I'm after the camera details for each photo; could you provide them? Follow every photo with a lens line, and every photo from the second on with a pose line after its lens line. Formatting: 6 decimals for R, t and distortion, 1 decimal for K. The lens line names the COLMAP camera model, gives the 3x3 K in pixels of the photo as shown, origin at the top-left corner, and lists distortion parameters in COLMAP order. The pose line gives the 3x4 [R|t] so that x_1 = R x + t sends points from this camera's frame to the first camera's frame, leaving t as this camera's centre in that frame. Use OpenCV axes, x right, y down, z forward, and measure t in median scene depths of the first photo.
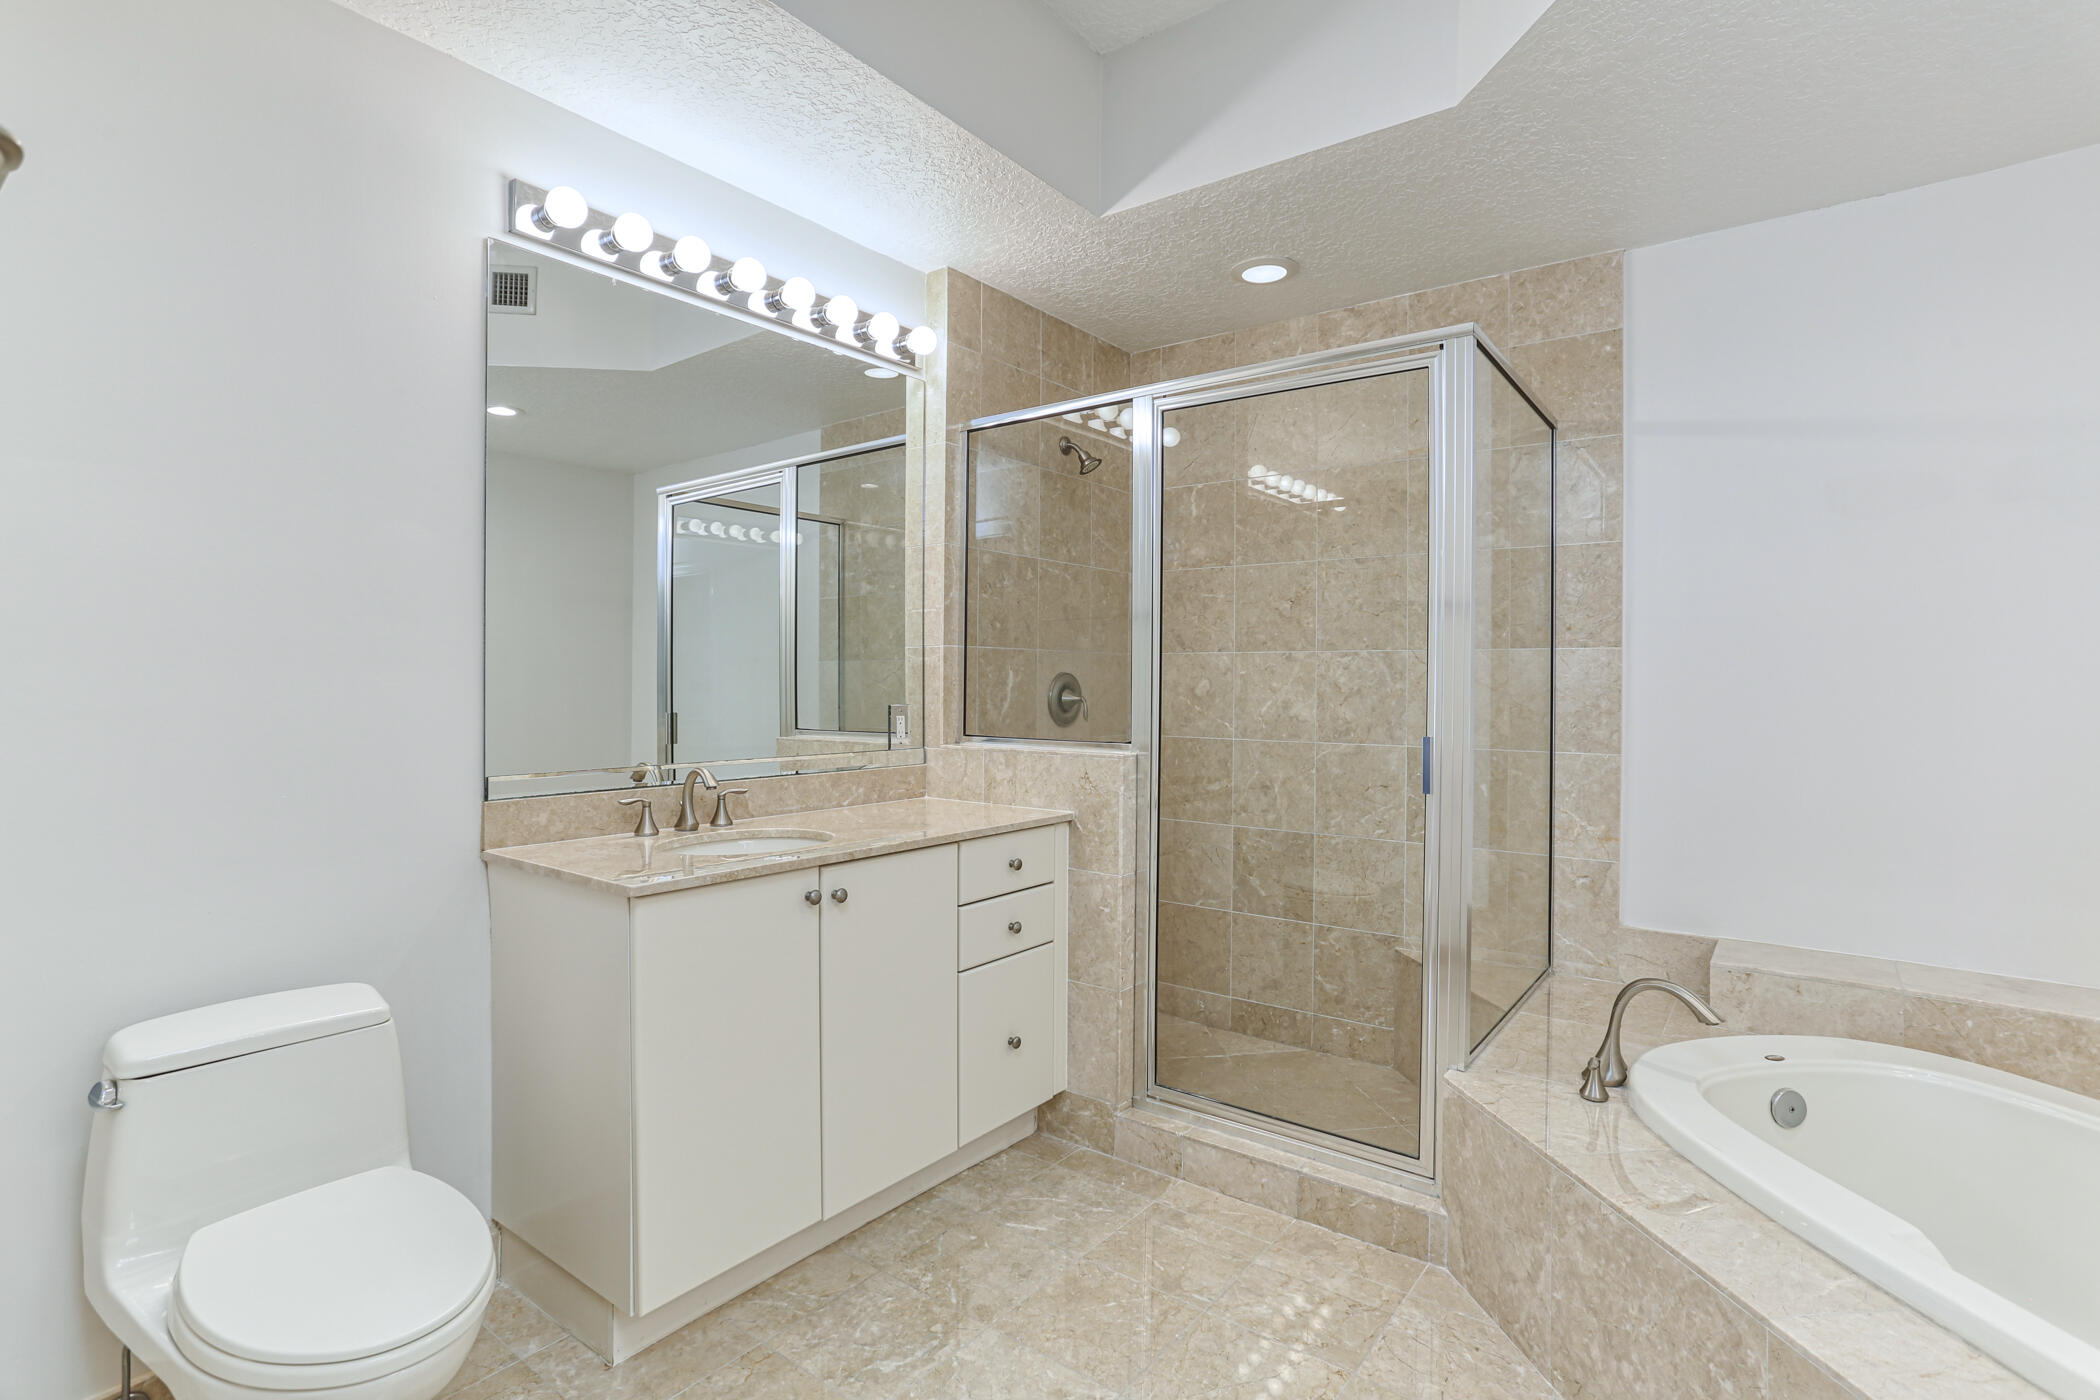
lens RADIAL K [[1009.4, 0, 1049.4], [0, 1009.4, 687.0], [0, 0, 1]] dist [-0.051083, 0.029395]
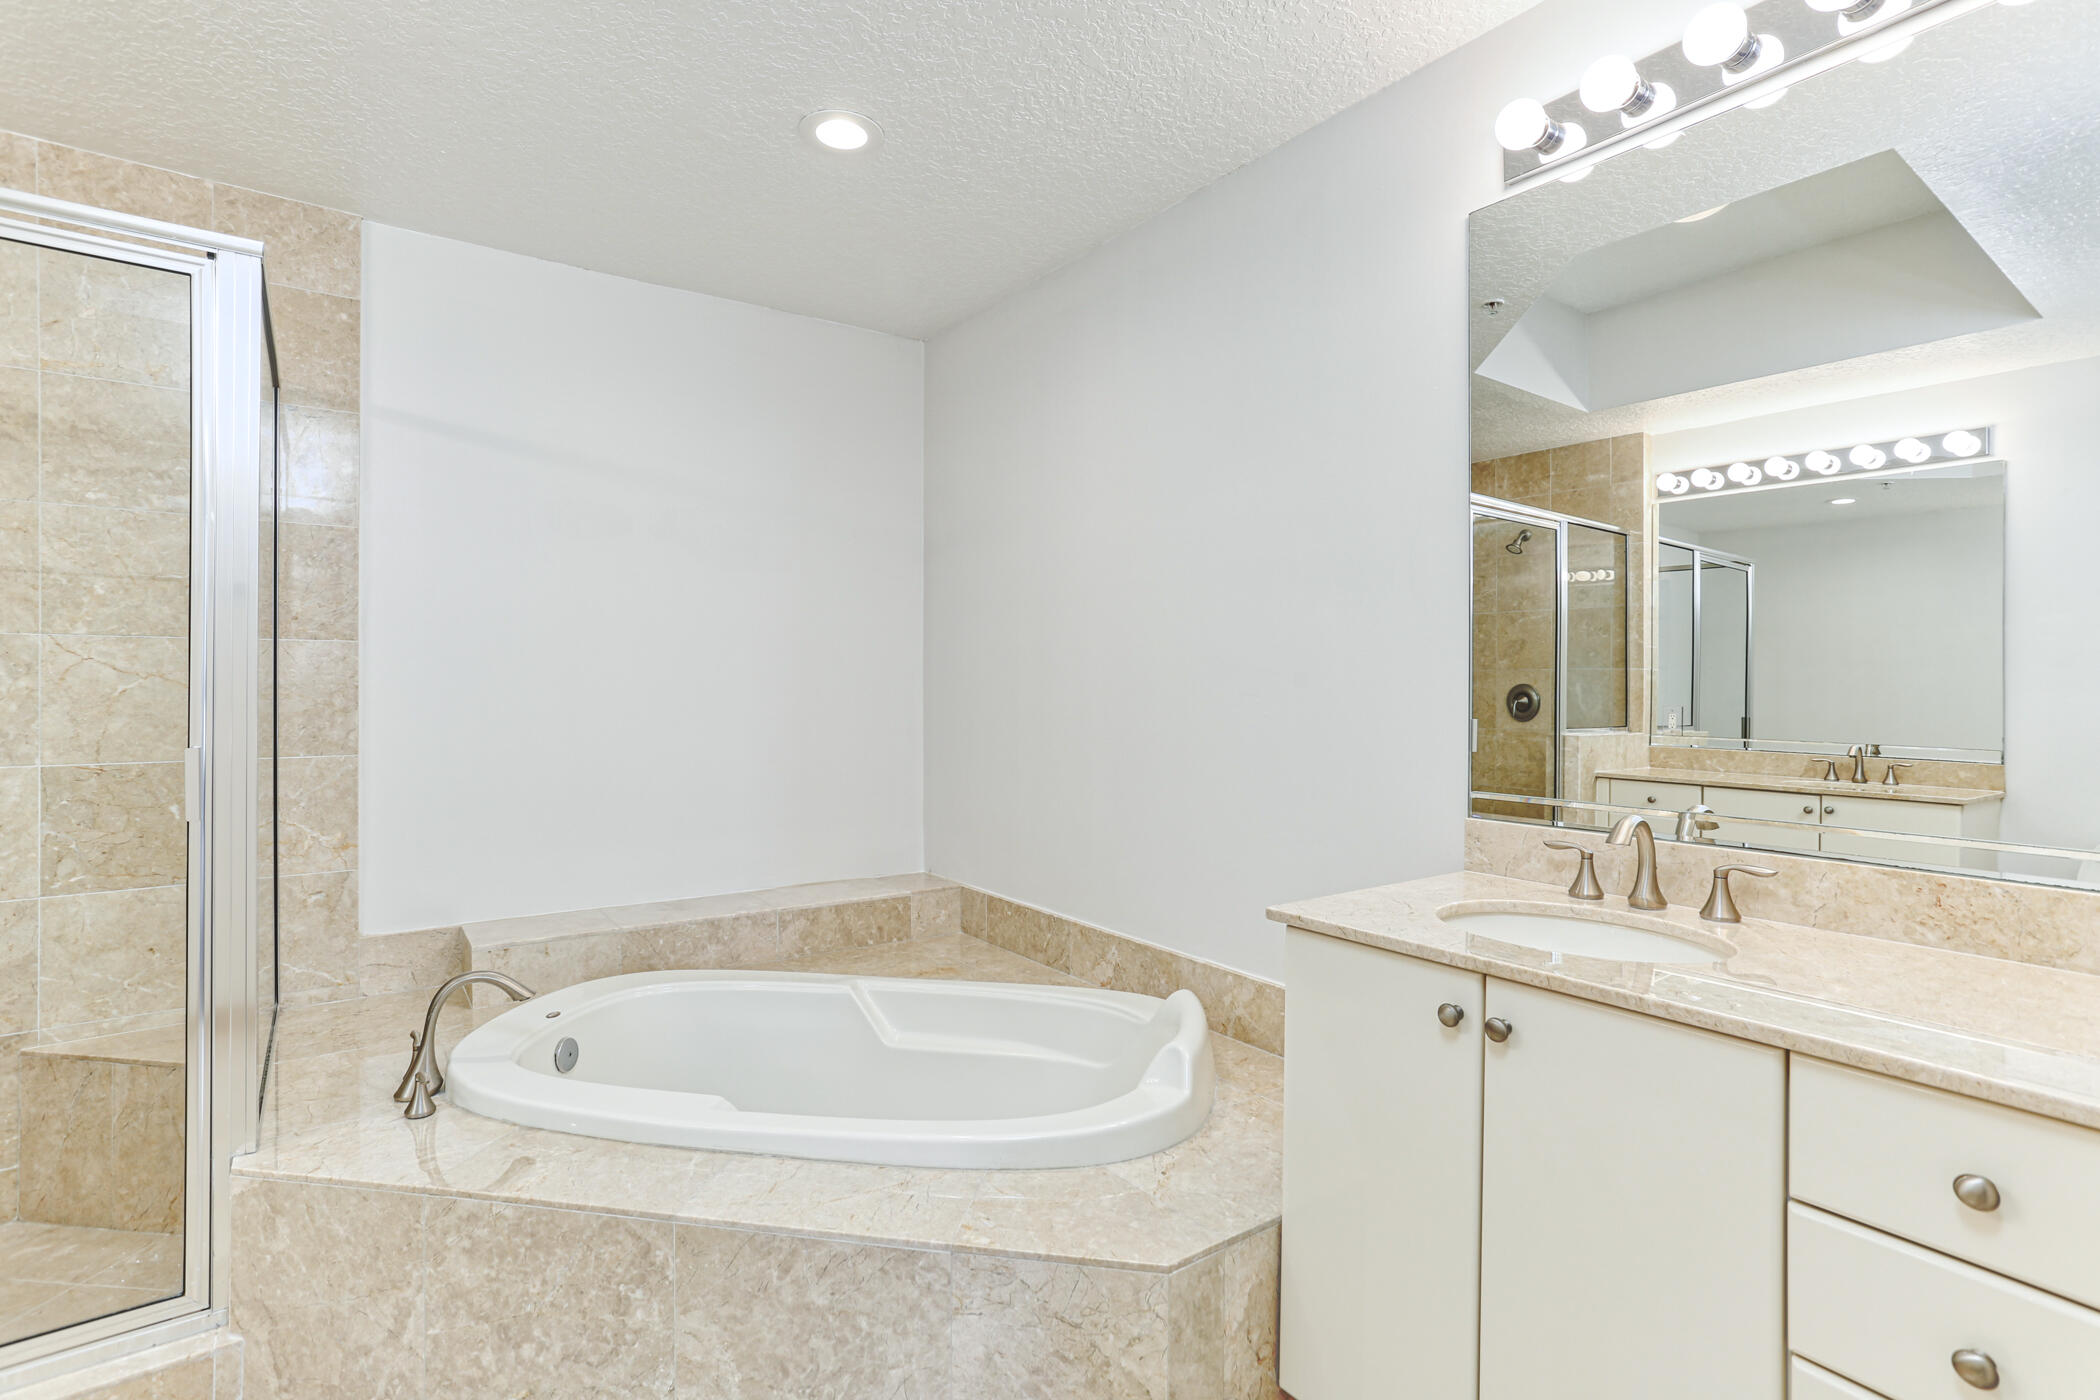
lens RADIAL K [[1009.4, 0, 1049.4], [0, 1009.4, 687.0], [0, 0, 1]] dist [-0.051083, 0.029395]
pose [[0.290297, -0.010111, 0.956883, -0.165135], [0.005376, 0.999946, 0.008936, -0.001261], [-0.956921, 0.002550, 0.290336, 0.131899]]
